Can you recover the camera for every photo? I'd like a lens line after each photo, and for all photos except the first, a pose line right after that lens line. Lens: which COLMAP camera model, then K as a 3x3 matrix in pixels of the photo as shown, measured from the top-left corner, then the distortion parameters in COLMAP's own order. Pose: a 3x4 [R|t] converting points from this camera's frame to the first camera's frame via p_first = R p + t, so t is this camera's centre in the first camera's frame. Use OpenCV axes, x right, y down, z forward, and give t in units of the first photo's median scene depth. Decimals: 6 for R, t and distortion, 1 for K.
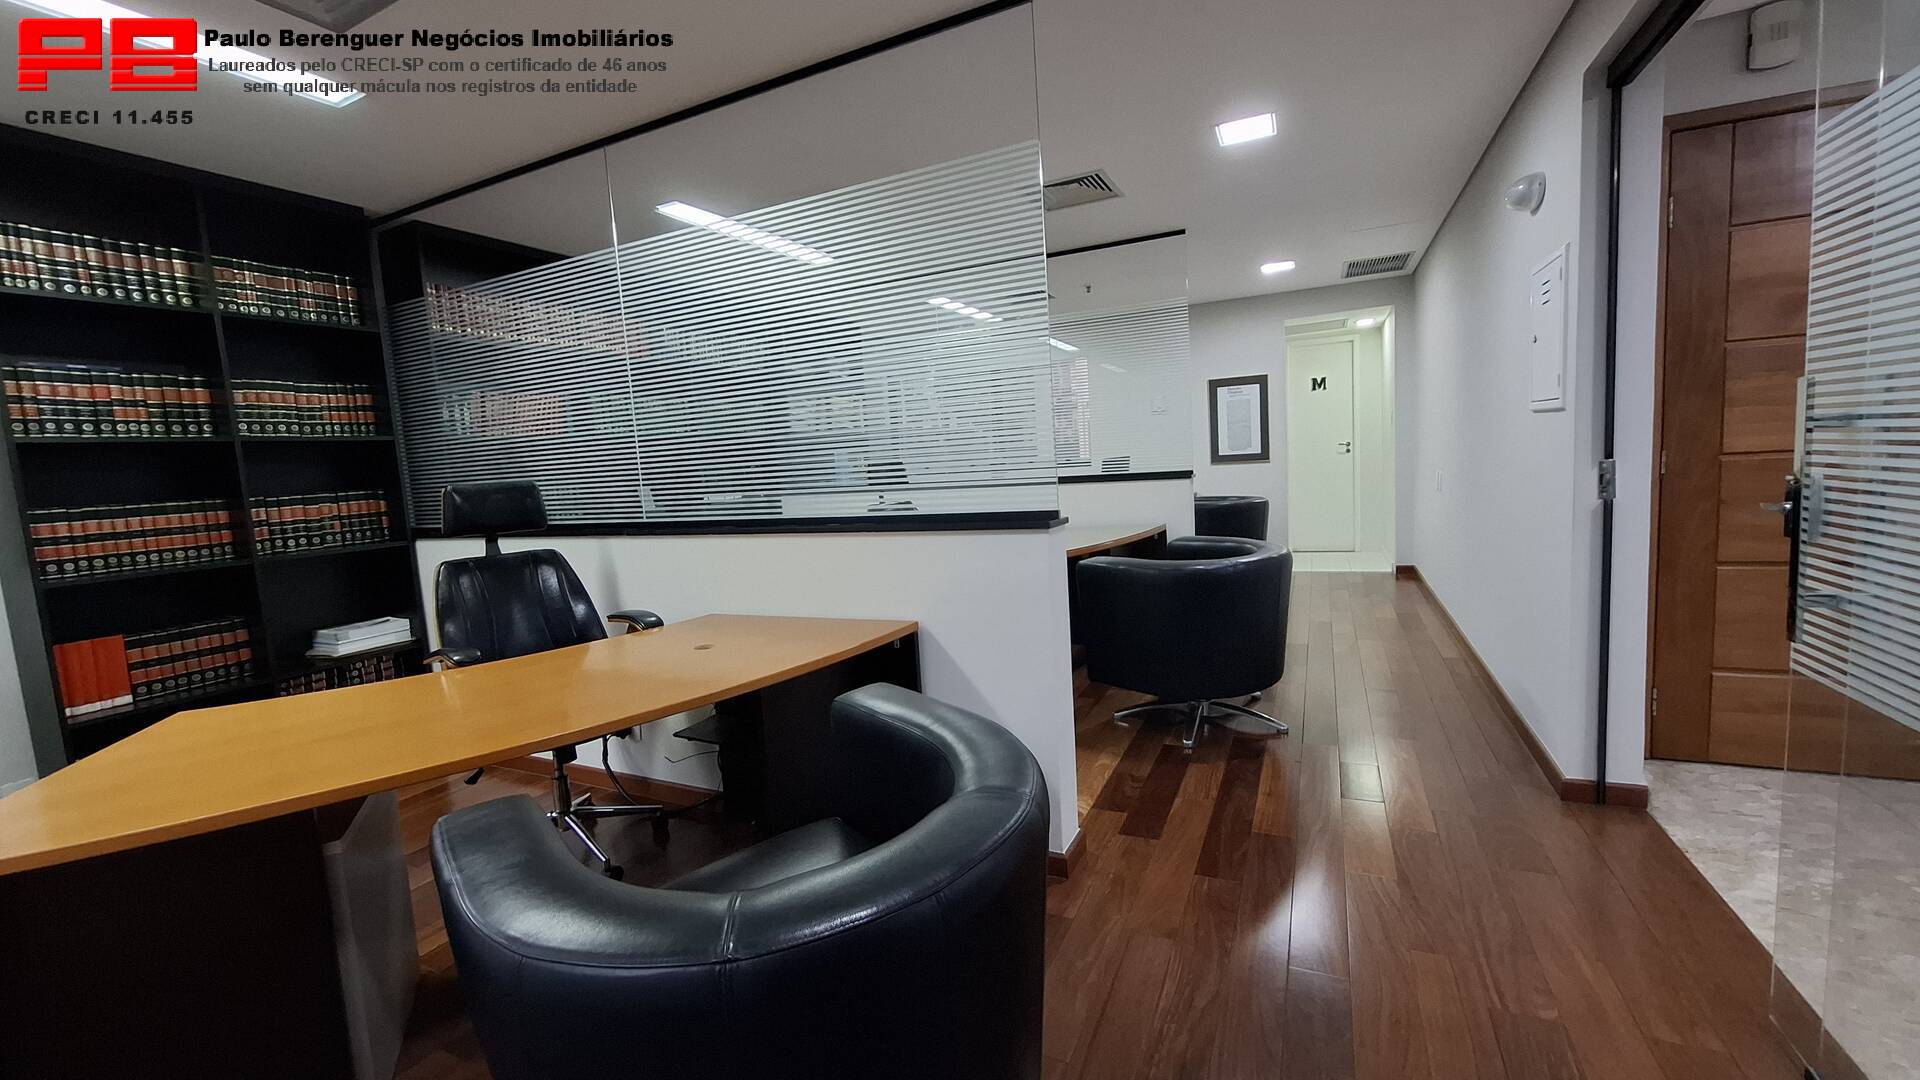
lens RADIAL K [[759.4, 0, 957.2], [0, 759.4, 537.8], [0, 0, 1]] dist [-0.005721, 0.000606]
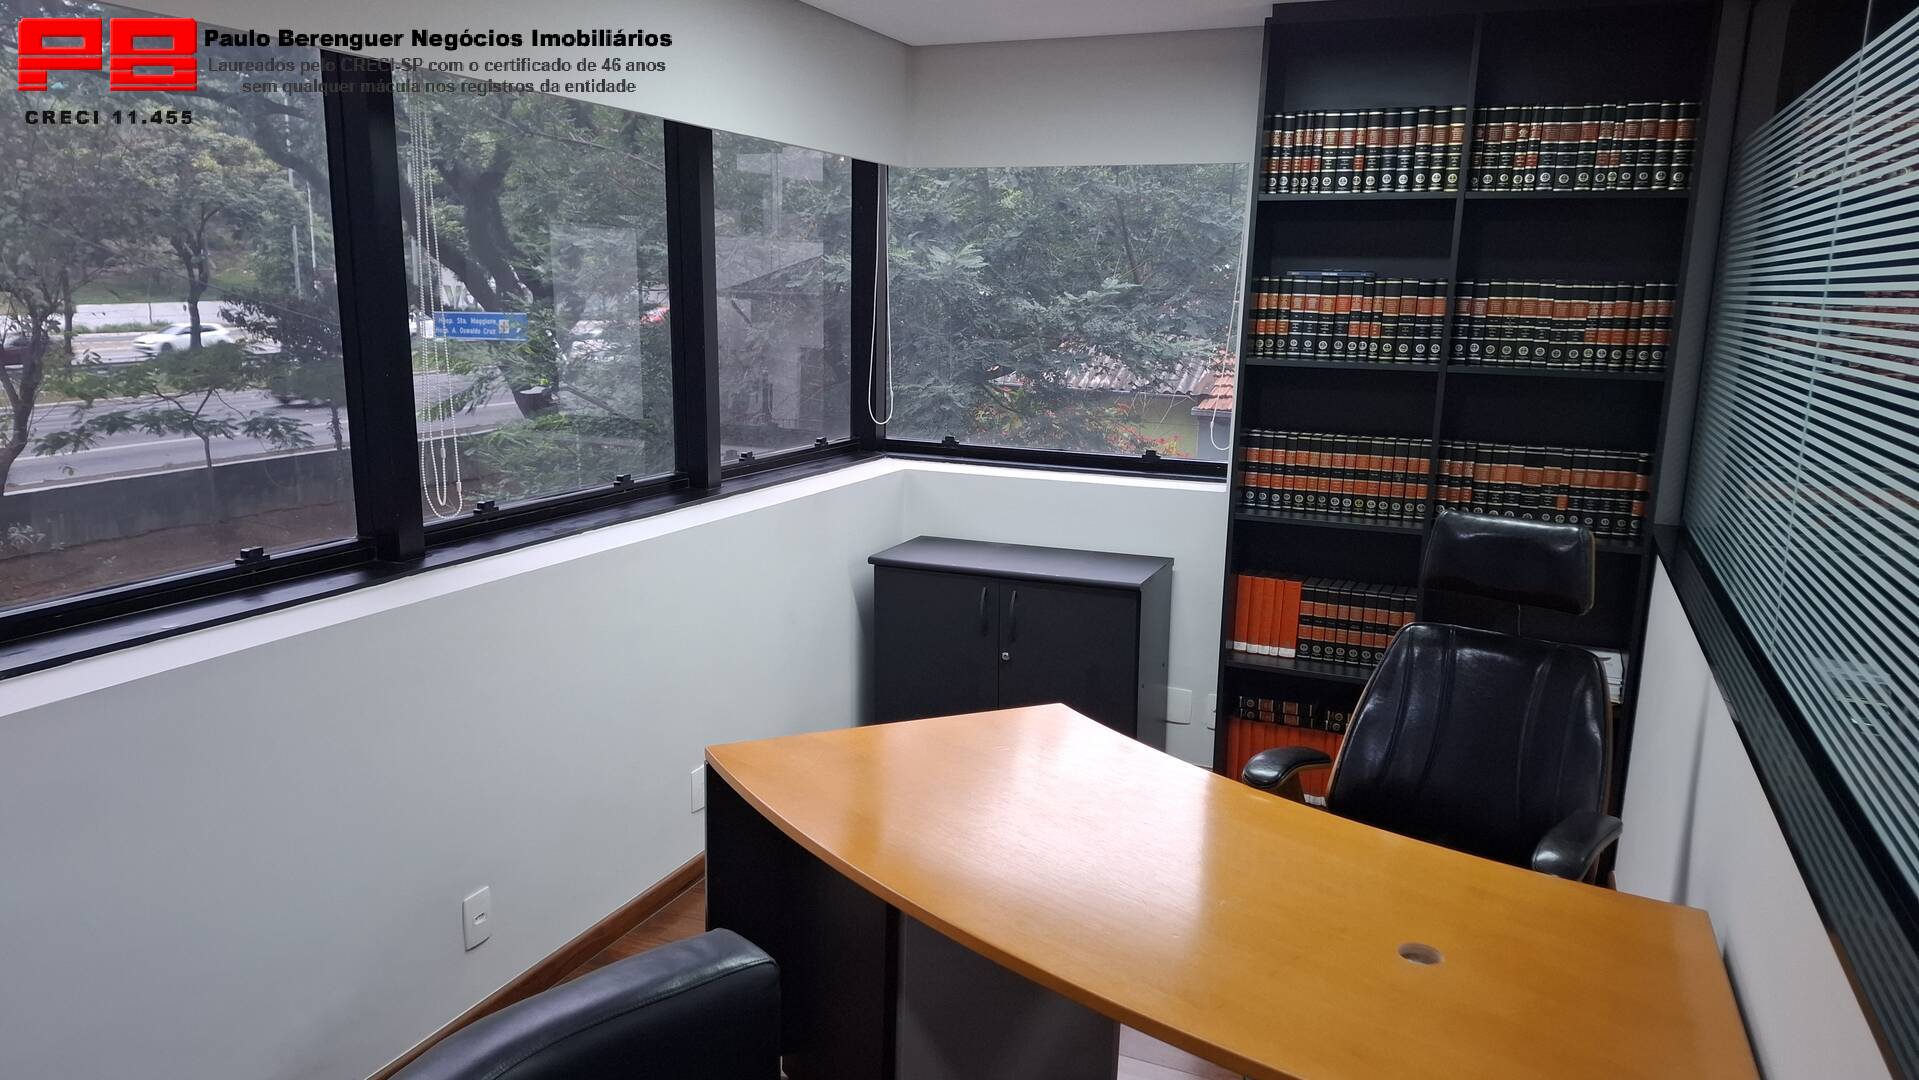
lens RADIAL K [[1335.1, 0, 935.6], [0, 1335.1, 586.7], [0, 0, 1]] dist [0.077197, -0.078848]
pose [[0.031518, 0.271064, -0.962045, 0.315663], [-0.134962, 0.954862, 0.264619, -0.181001], [0.990349, 0.121500, 0.066678, 0.381821]]
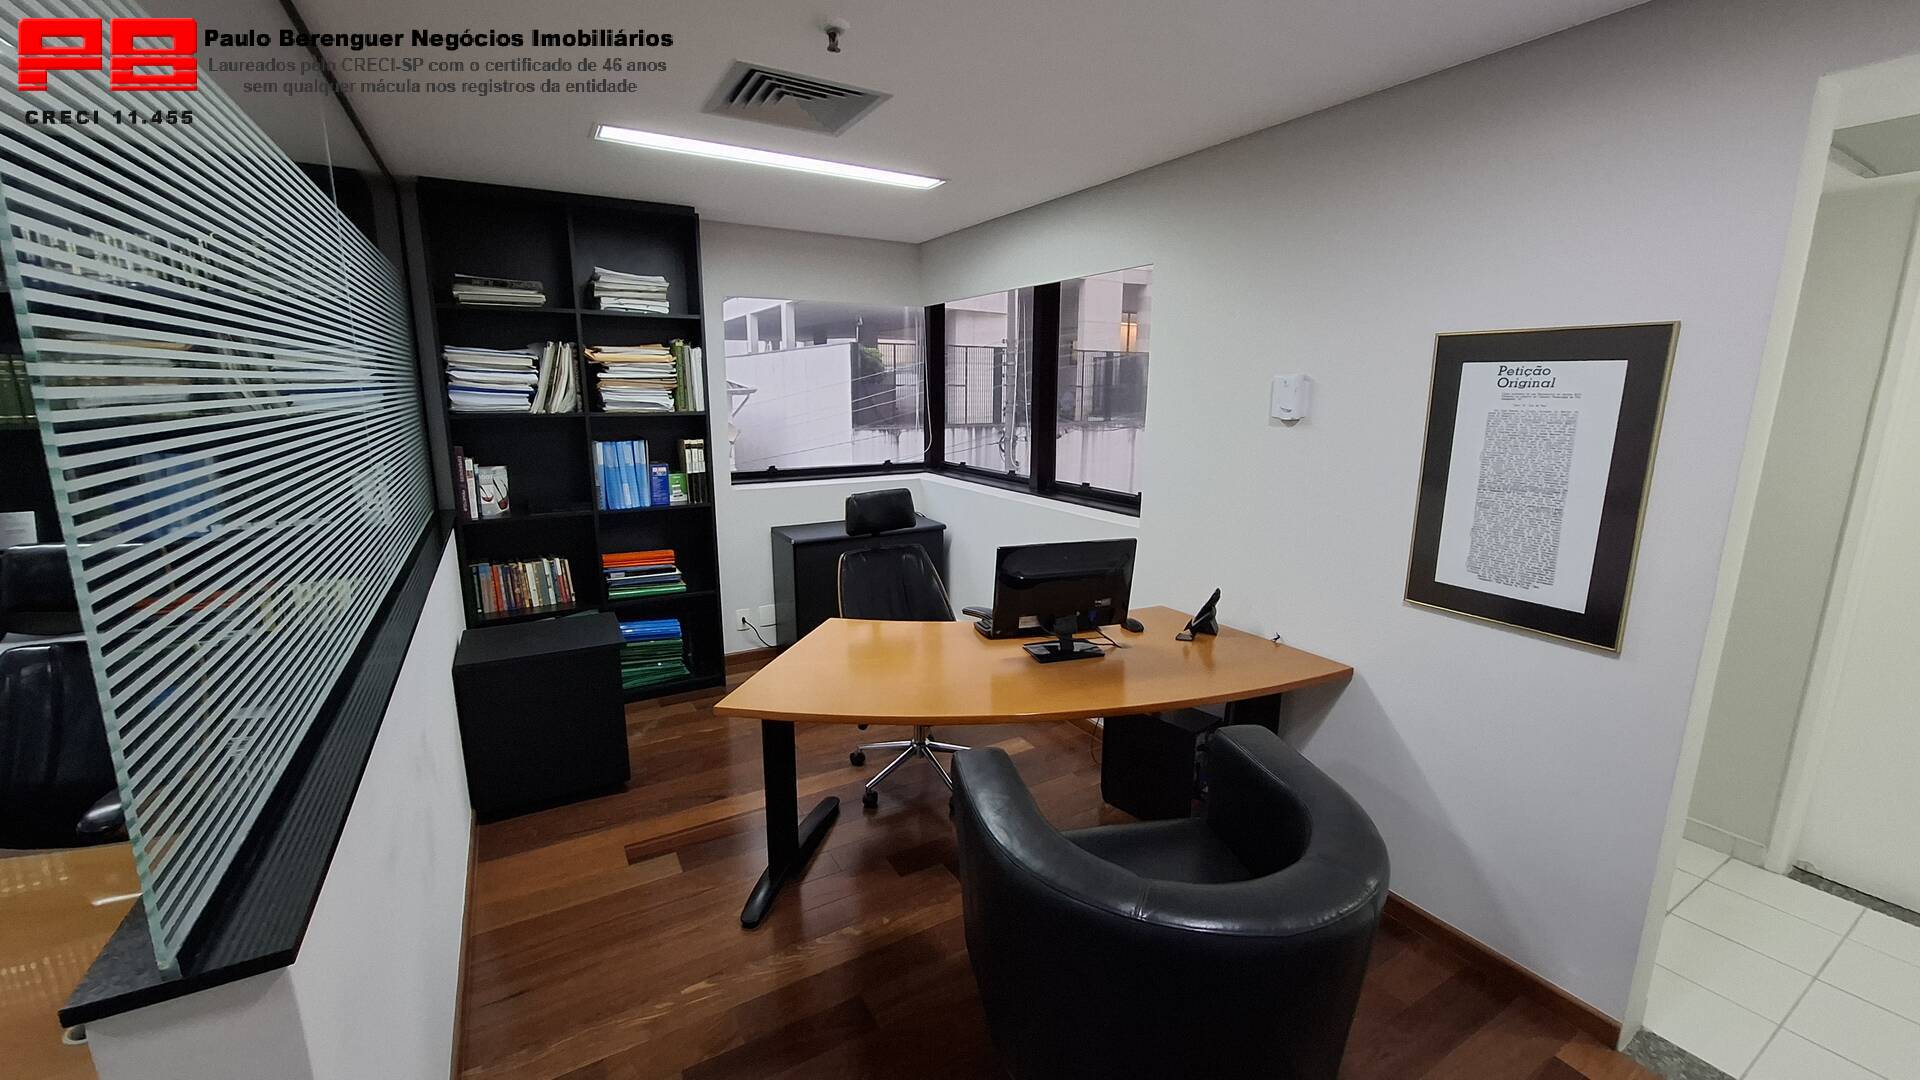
lens RADIAL K [[759.4, 0, 955.9], [0, 759.4, 524.5], [0, 0, 1]] dist [-0.005721, 0.000606]
pose [[0.842292, 0.159235, -0.514964, 0.681230], [-0.108511, 0.985901, 0.127373, -0.303935], [0.527986, -0.051406, 0.847696, 1.283065]]
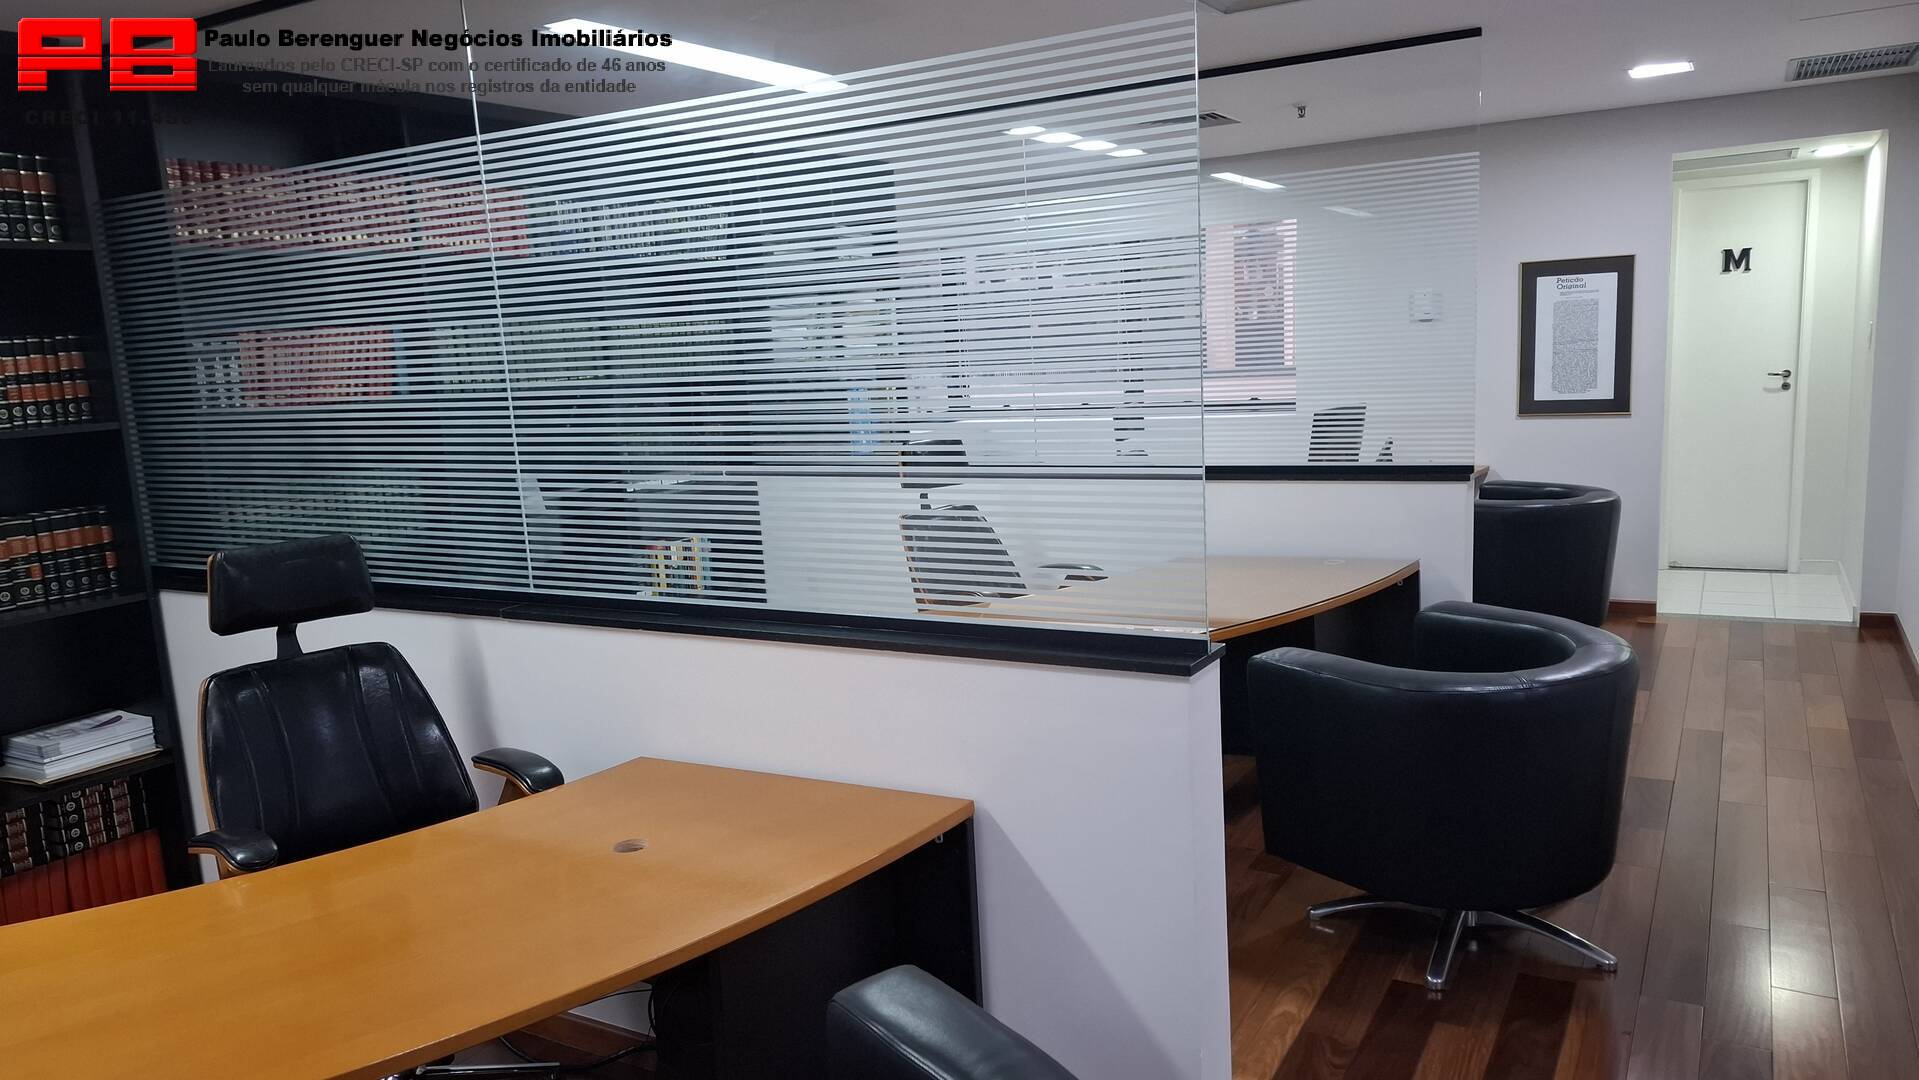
lens RADIAL K [[1335.1, 0, 960.8], [0, 1335.1, 560.3], [0, 0, 1]] dist [0.077197, -0.078848]
pose [[0.997003, 0.022893, -0.073895, 0.008862], [-0.017459, 0.997153, 0.073360, -0.116456], [0.075364, -0.071850, 0.994564, -0.038737]]
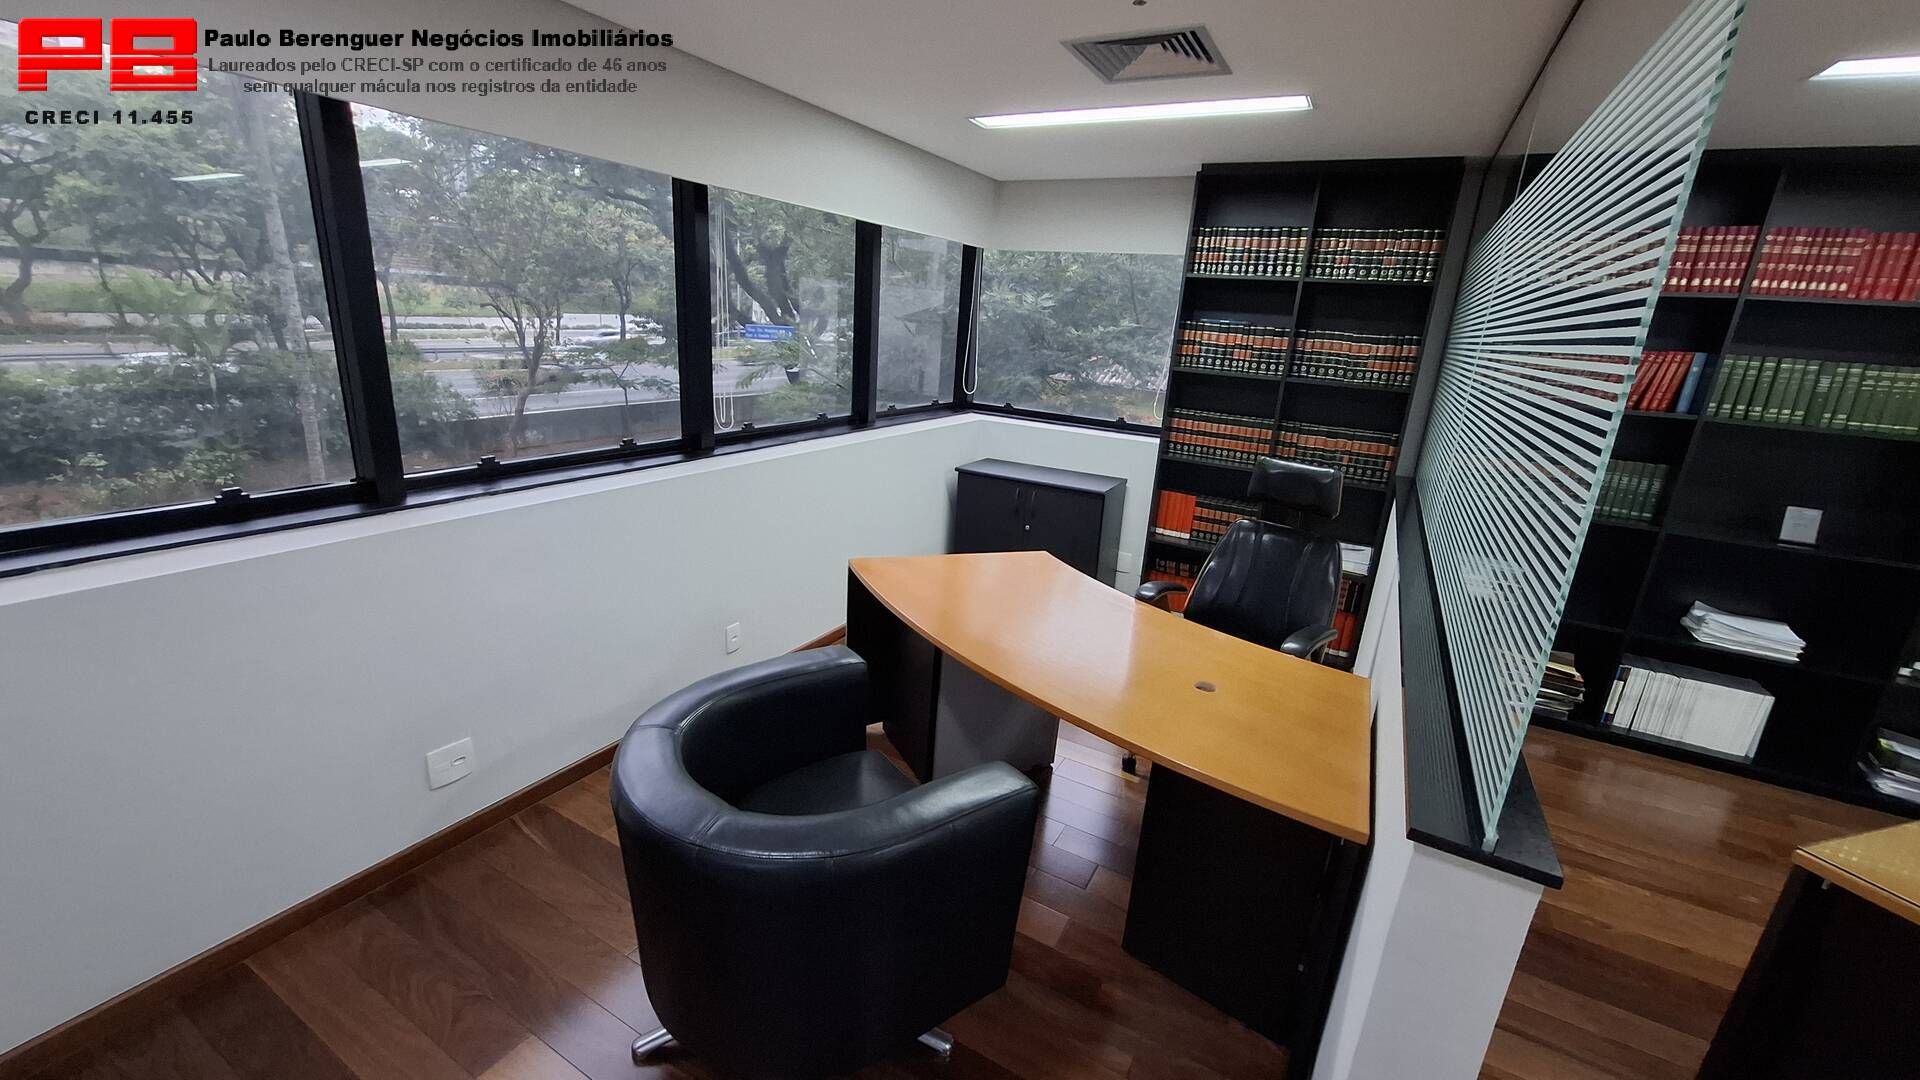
lens RADIAL K [[759.4, 0, 945.5], [0, 759.4, 549.0], [0, 0, 1]] dist [-0.005721, 0.000606]
pose [[-0.075402, 0.339268, -0.937663, 0.362556], [-0.170478, 0.922110, 0.347349, -0.185912], [0.982472, 0.186042, -0.011692, 0.426541]]
